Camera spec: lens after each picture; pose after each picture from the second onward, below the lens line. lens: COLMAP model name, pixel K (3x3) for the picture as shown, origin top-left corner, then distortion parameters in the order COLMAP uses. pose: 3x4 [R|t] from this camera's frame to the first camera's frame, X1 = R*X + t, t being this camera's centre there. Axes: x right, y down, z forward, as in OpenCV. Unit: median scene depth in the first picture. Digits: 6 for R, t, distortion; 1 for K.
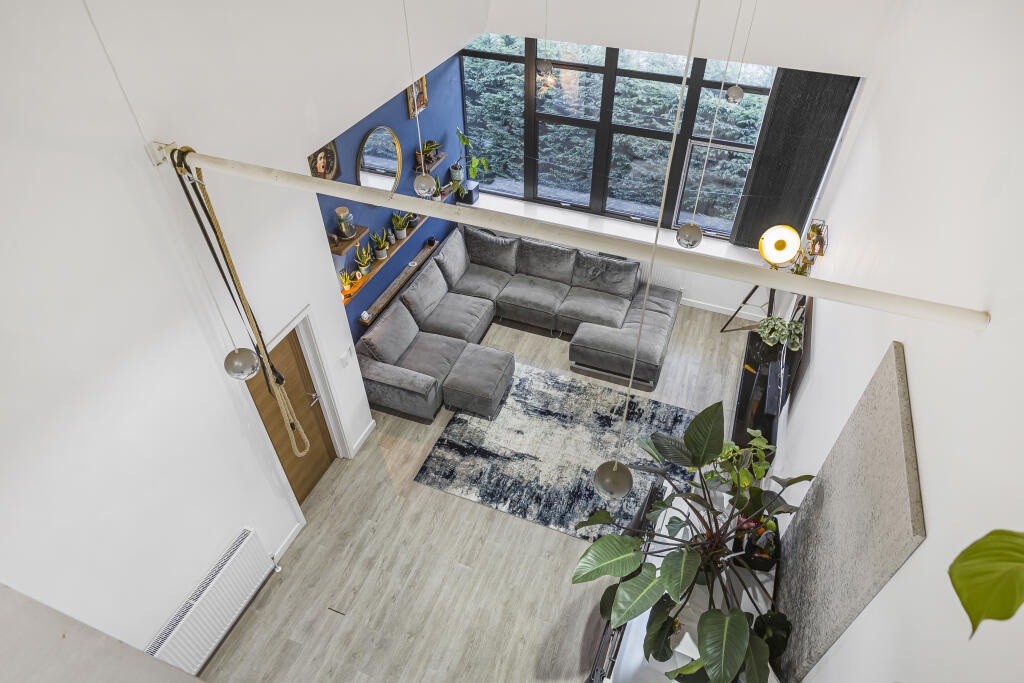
lens RADIAL K [[613.7, 0, 512.2], [0, 613.7, 341.6], [0, 0, 1]] dist [-0.004337, -0.000259]
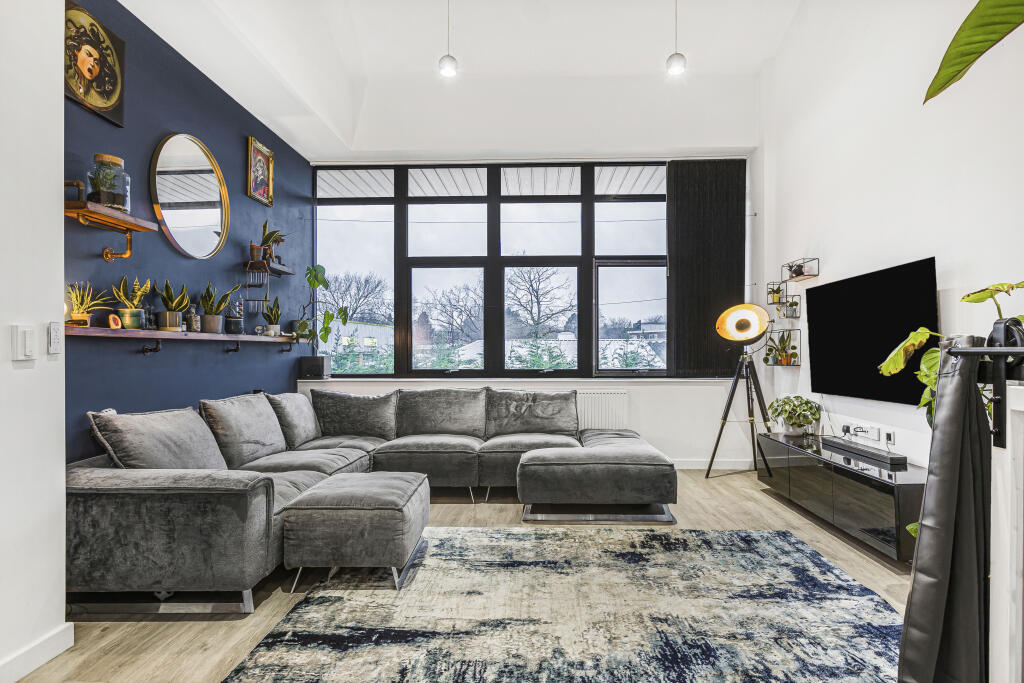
lens RADIAL K [[566.1, 0, 517.4], [0, 566.1, 343.1], [0, 0, 1]] dist [0.003049, 0.001245]
pose [[0.943143, 0.005455, 0.332343, -0.090701], [0.220149, 0.738864, -0.636879, 0.276077], [-0.249031, 0.673833, 0.695653, 0.594136]]
